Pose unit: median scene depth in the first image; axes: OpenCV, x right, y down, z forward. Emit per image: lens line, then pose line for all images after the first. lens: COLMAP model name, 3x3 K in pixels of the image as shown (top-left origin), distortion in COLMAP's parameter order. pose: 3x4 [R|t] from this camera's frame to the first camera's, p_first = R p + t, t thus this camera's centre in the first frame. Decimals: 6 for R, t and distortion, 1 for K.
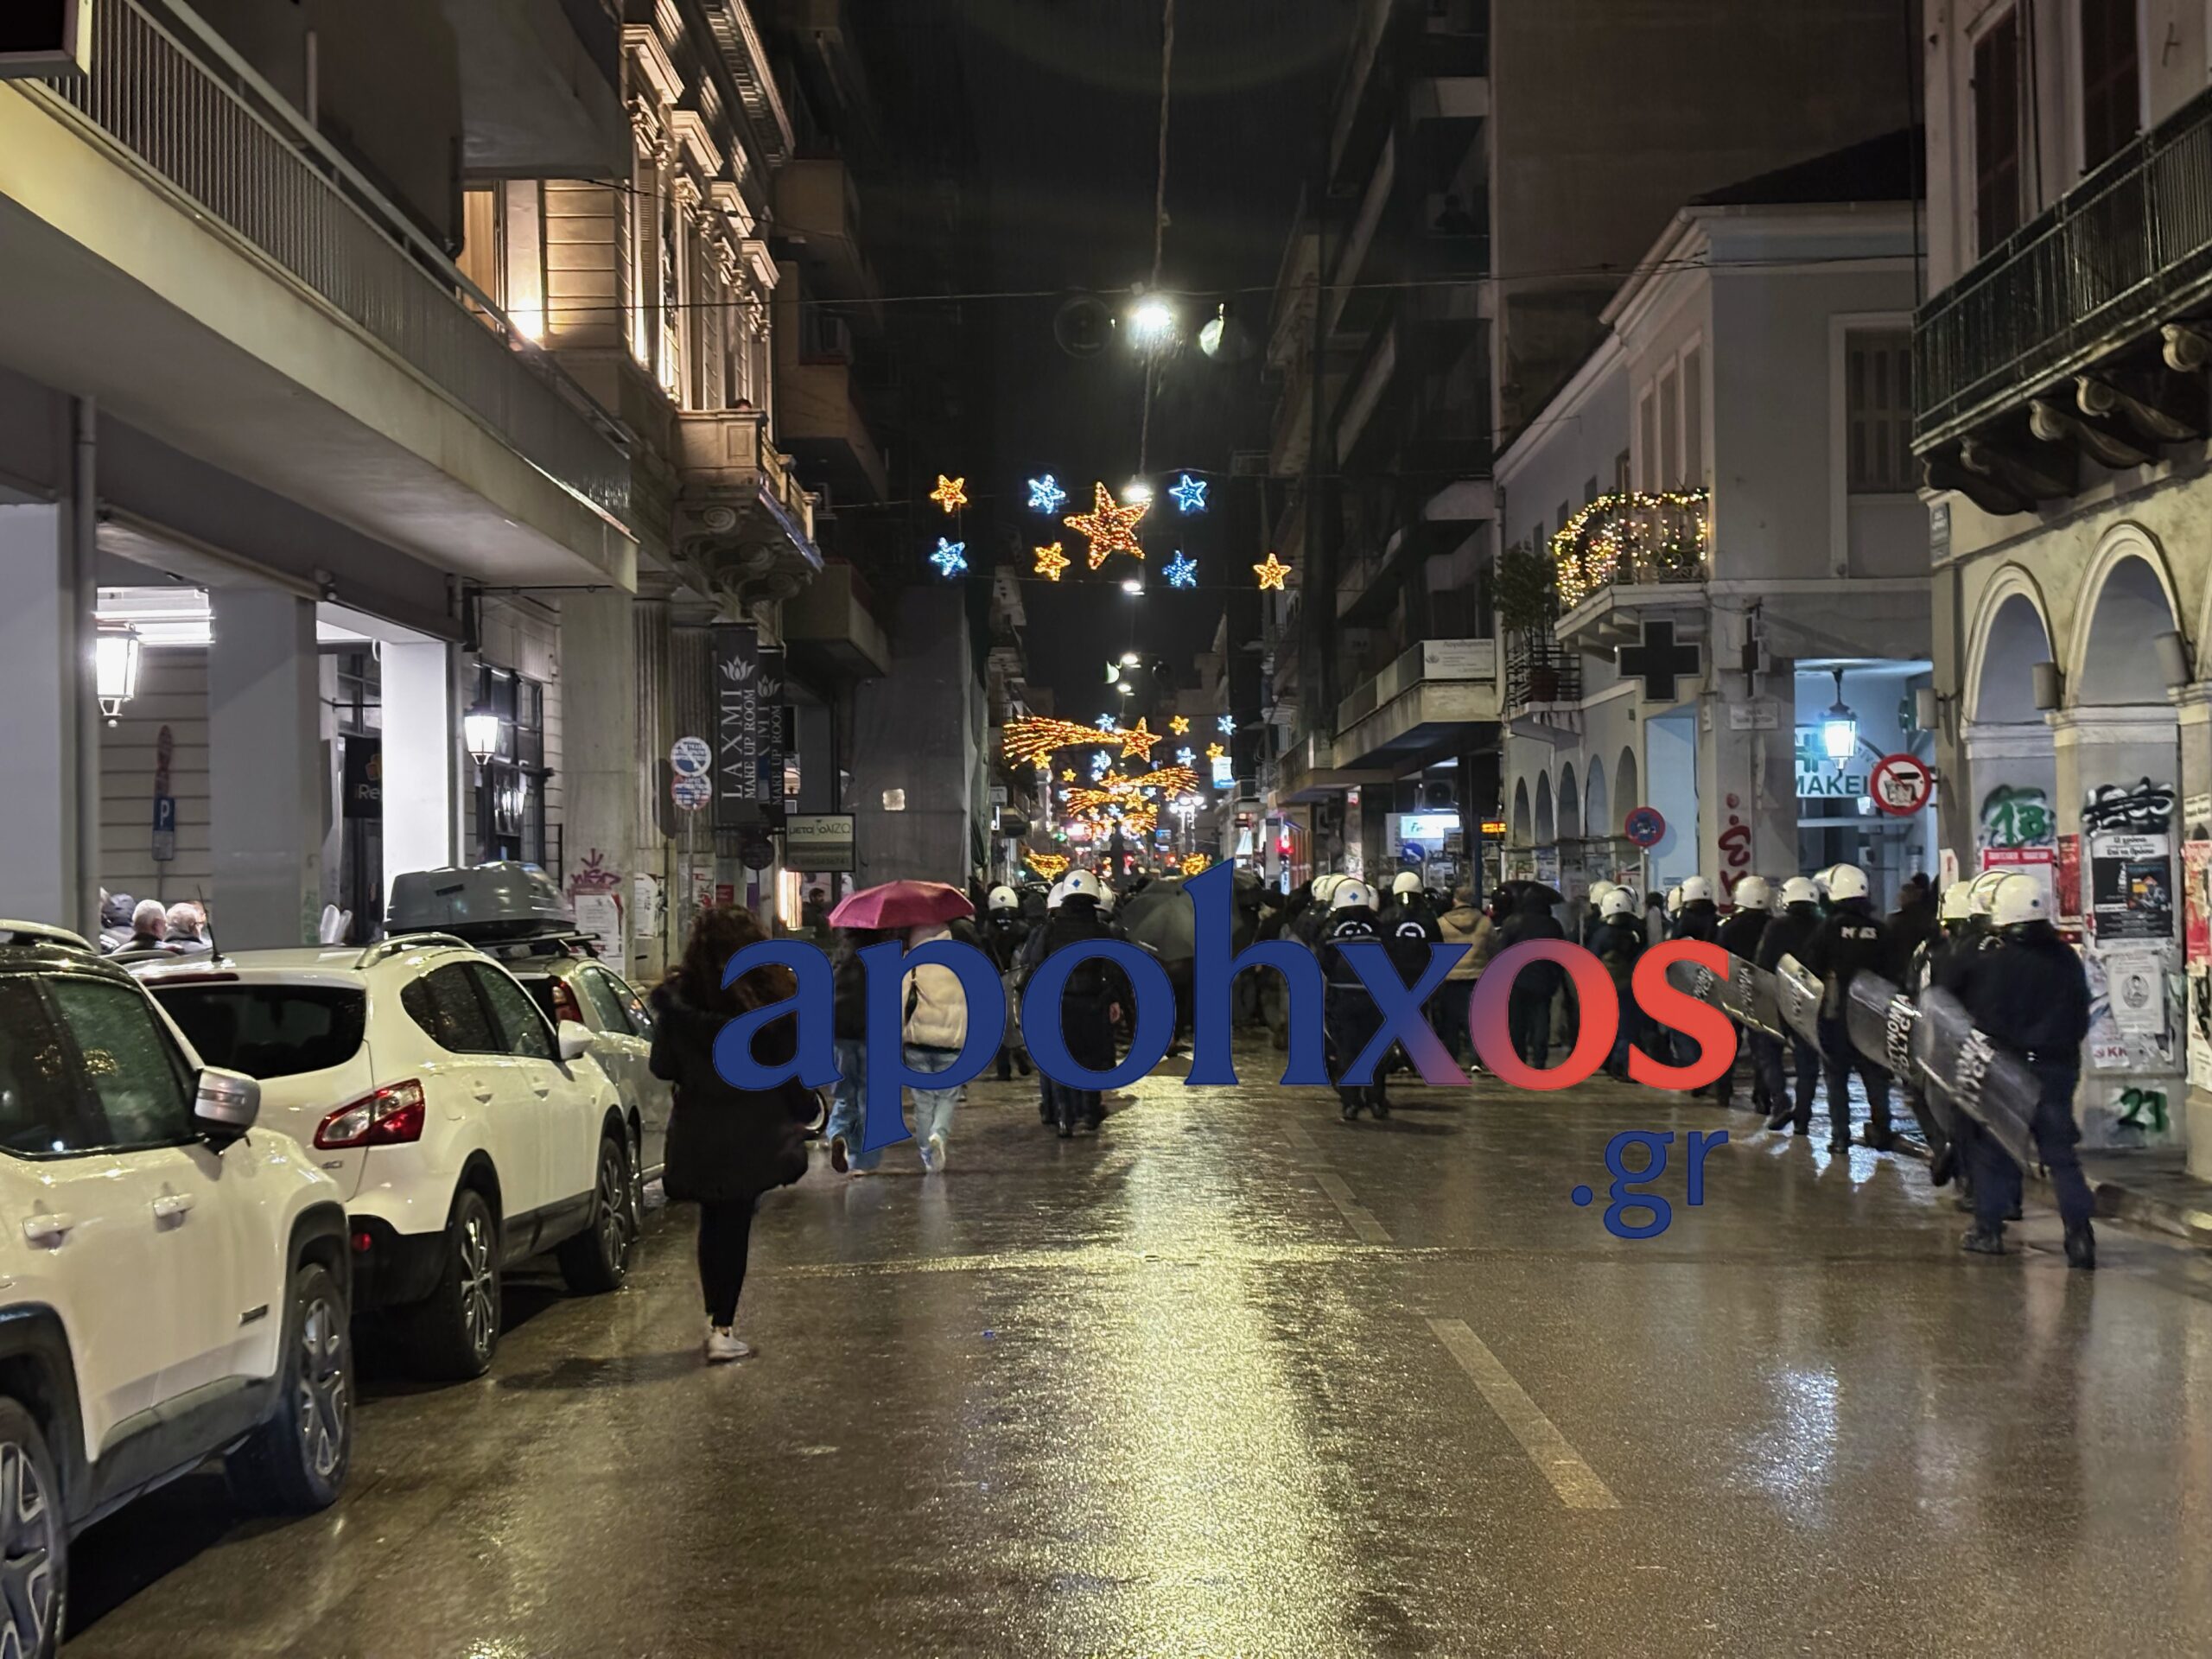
lens RADIAL K [[3327.1, 0, 1106.0], [0, 3327.1, 829.5], [0, 0, 1]] dist [0.017390, 0.013437]
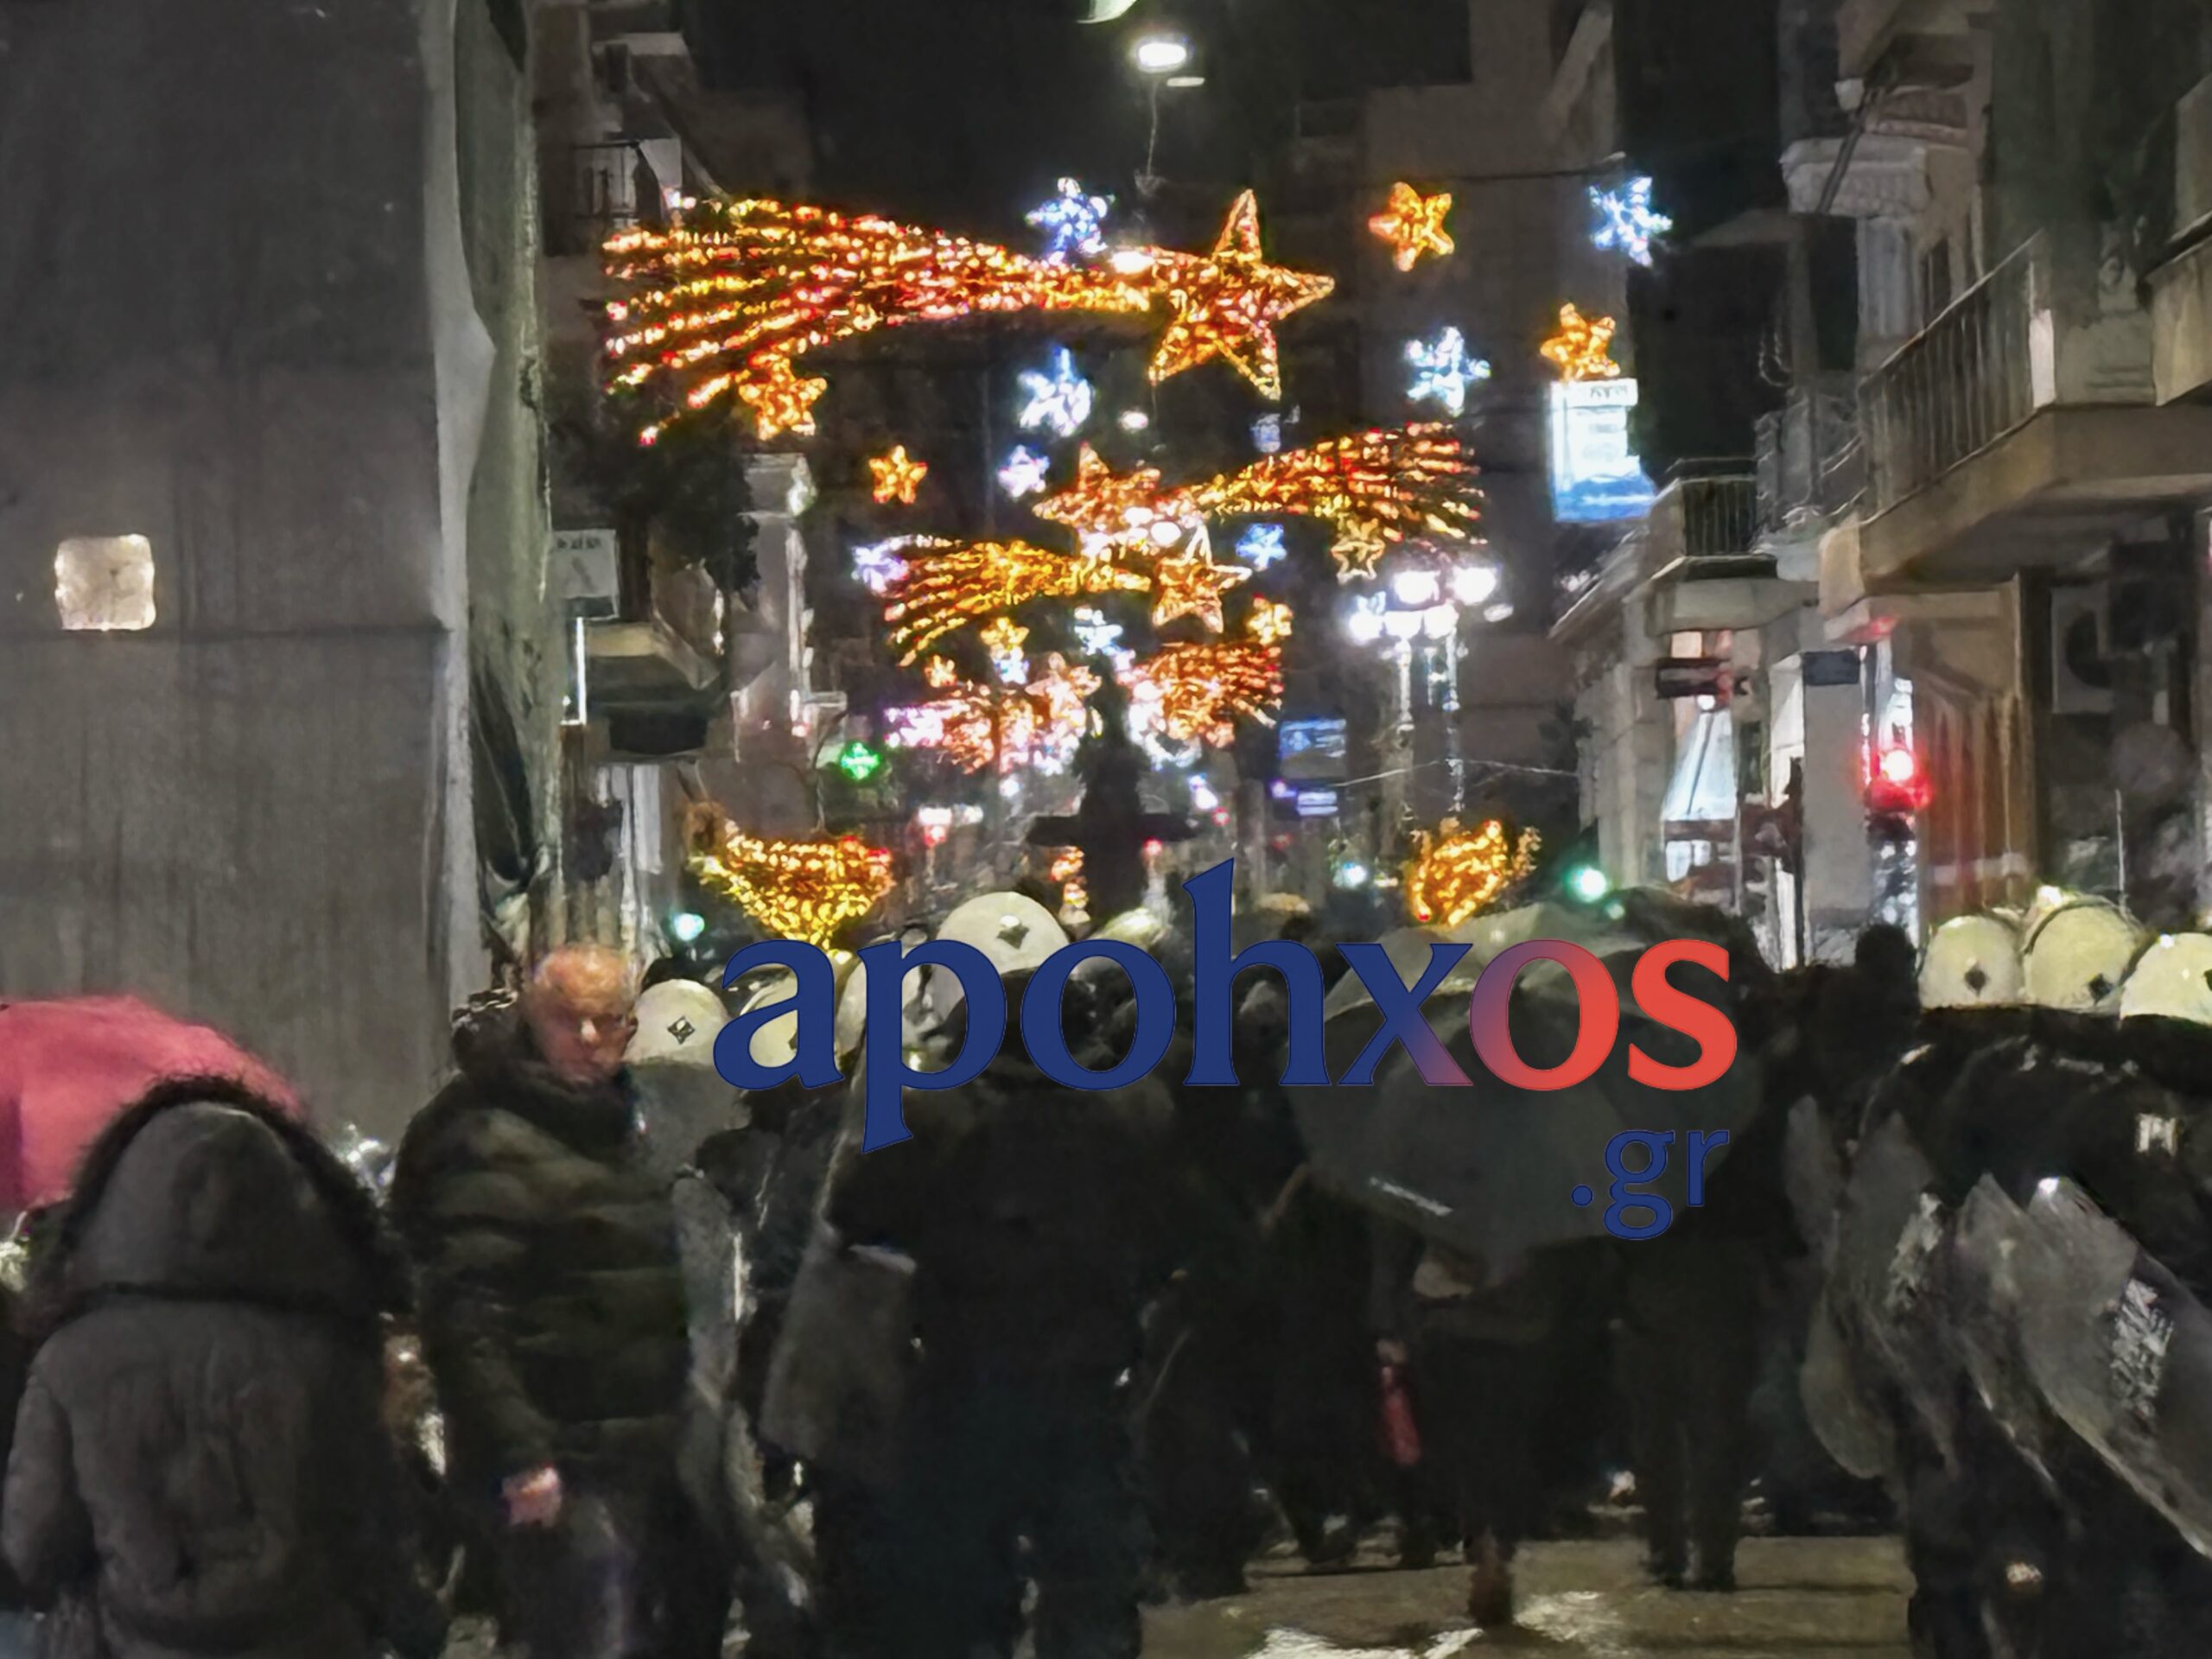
lens RADIAL K [[14848.3, 0, 1106.0], [0, 14848.3, 829.5], [0, 0, 1]] dist [0.064881, -34.625415]
pose [[0.999800, -0.019607, 0.003874, -0.001786], [0.019580, 0.999784, 0.006969, 0.000663], [-0.004010, -0.006892, 0.999968, 0.024482]]
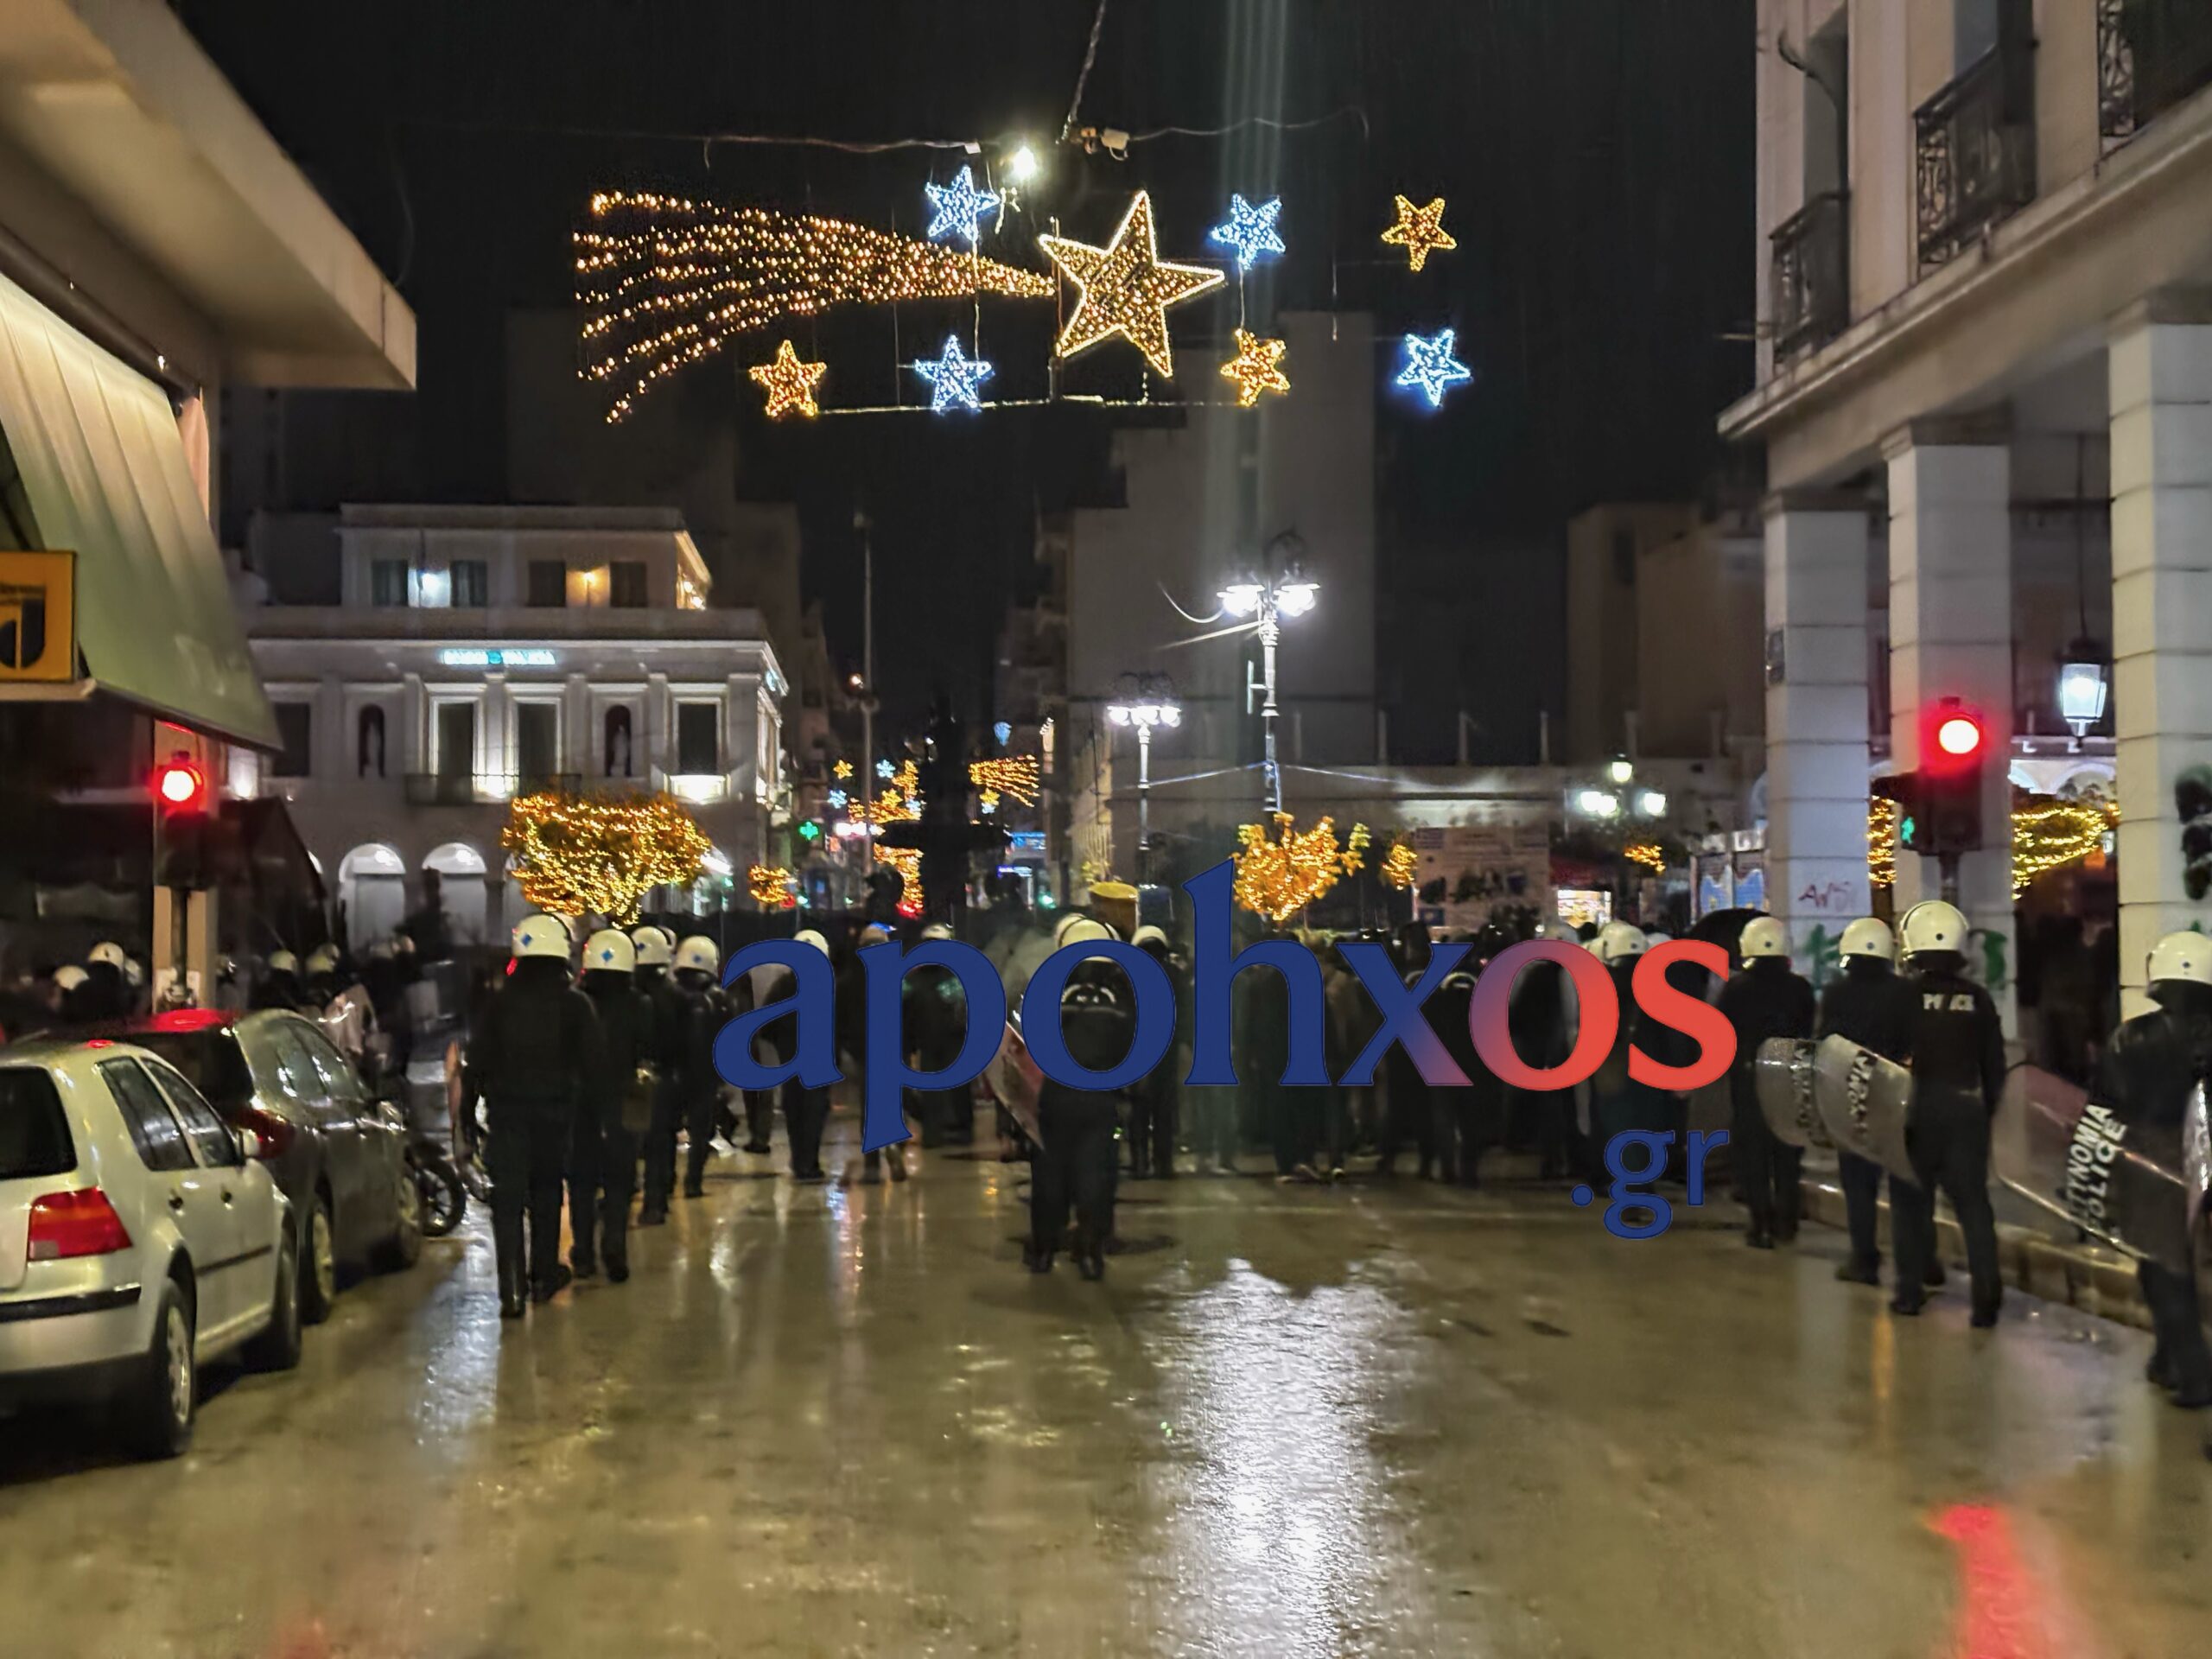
lens RADIAL K [[3327.1, 0, 1106.0], [0, 3327.1, 829.5], [0, 0, 1]] dist [0.017390, 0.013437]
pose [[0.998318, 0.013059, 0.056493, 0.002345], [-0.012163, 0.999795, -0.016189, 0.022477], [-0.056693, 0.015475, 0.998272, 1.477504]]
